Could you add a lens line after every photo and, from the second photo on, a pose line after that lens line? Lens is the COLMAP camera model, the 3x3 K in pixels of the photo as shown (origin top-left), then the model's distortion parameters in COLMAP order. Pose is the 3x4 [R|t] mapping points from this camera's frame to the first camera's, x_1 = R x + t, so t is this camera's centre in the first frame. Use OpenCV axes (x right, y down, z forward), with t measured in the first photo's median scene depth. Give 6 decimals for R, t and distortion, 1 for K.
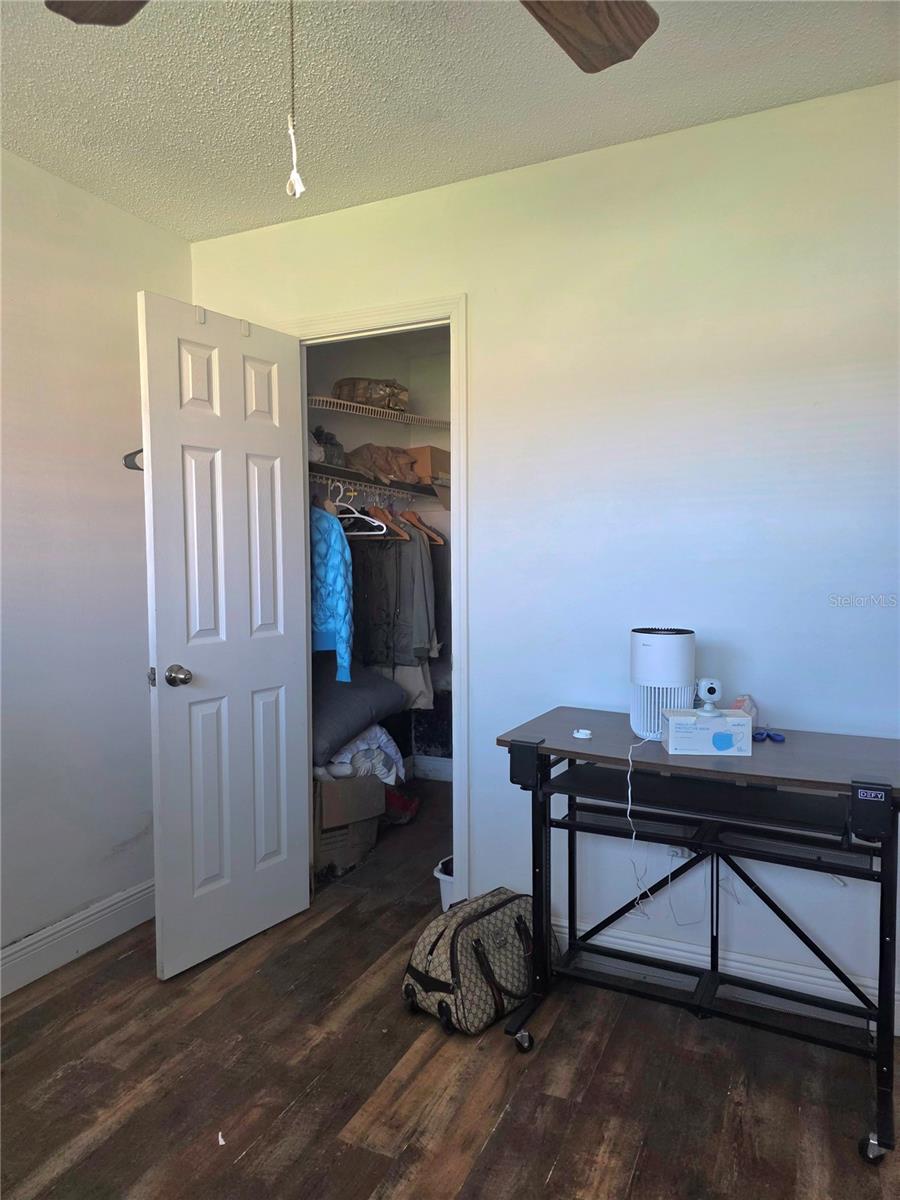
lens RADIAL K [[808.4, 0, 443.8], [0, 808.4, 590.5], [0, 0, 1]] dist [0.066252, -0.063027]
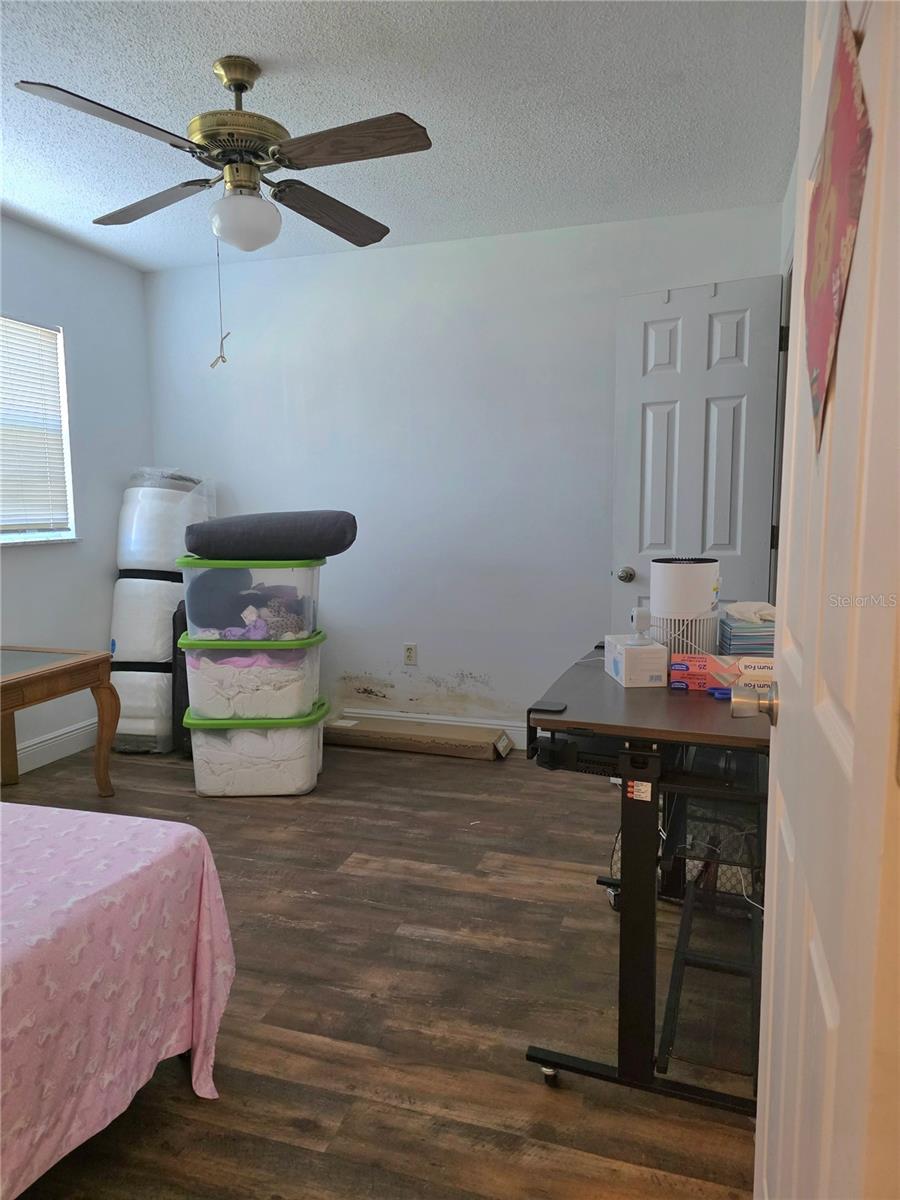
lens RADIAL K [[808.4, 0, 443.8], [0, 808.4, 590.5], [0, 0, 1]] dist [0.066252, -0.063027]
pose [[0.140002, 0.118004, -0.983094, 1.120872], [-0.052528, 0.992360, 0.111636, -0.005915], [0.988757, 0.036011, 0.145131, 0.557047]]
